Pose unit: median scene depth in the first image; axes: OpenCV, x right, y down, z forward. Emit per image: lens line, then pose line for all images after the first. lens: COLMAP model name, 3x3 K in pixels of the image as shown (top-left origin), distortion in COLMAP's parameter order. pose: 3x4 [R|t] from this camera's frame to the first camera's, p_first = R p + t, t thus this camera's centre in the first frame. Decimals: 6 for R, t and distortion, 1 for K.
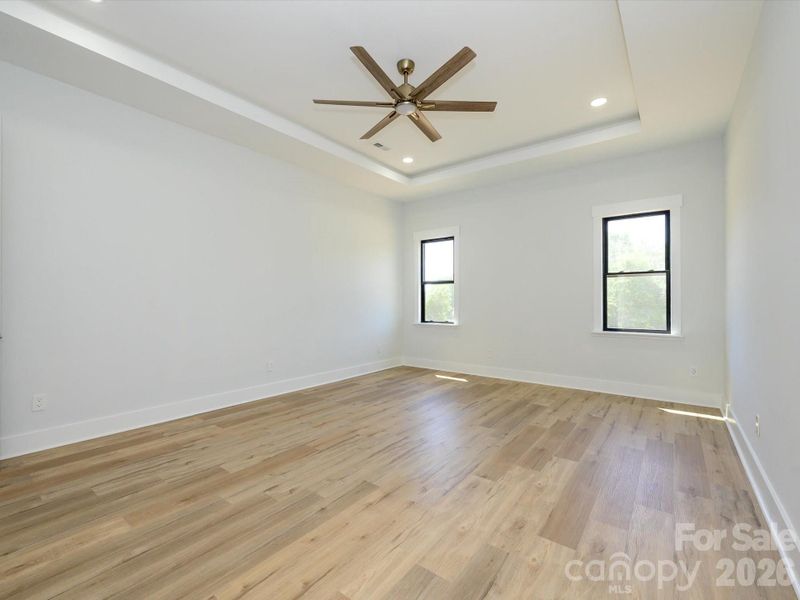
lens RADIAL K [[358.6, 0, 399.7], [0, 358.6, 302.4], [0, 0, 1]] dist [-0.000200, -0.000048]
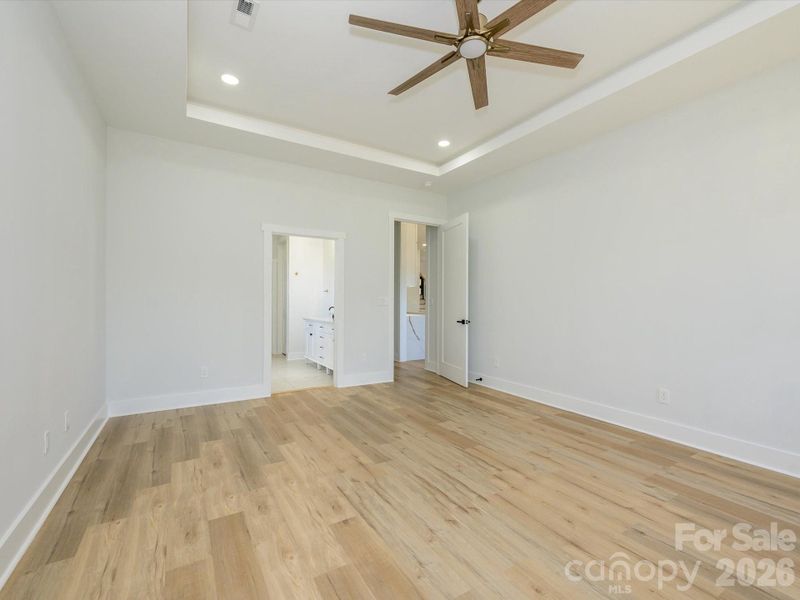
lens RADIAL K [[358.6, 0, 398.2], [0, 358.6, 302.8], [0, 0, 1]] dist [-0.000200, -0.000048]
pose [[-0.366355, -0.000756, -0.930475, 0.631737], [-0.013595, 0.999897, 0.004541, -0.009793], [0.930376, 0.014313, -0.366328, 0.933922]]
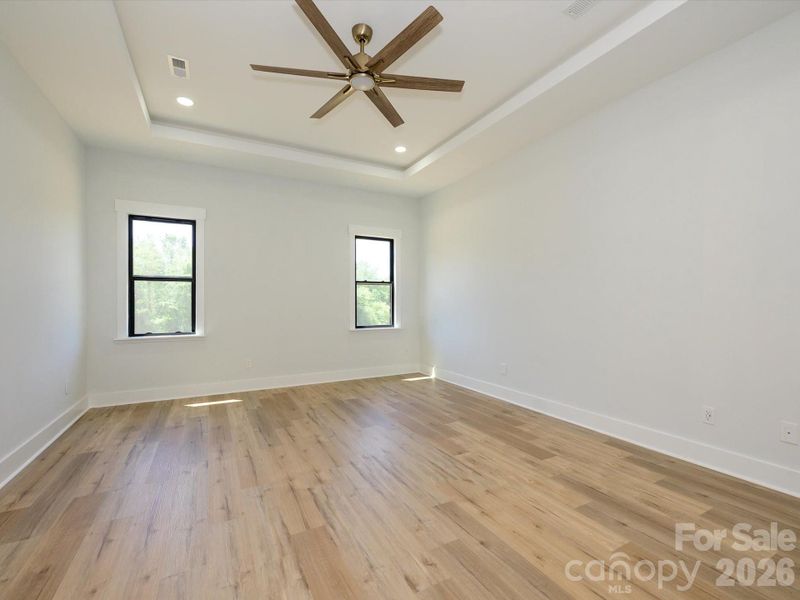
lens RADIAL K [[358.6, 0, 402.0], [0, 358.6, 303.8], [0, 0, 1]] dist [-0.000200, -0.000048]
pose [[0.405981, -0.000647, 0.913881, -0.608331], [0.006953, 0.999973, -0.002381, -0.000422], [-0.913855, 0.007321, 0.405975, 0.461968]]
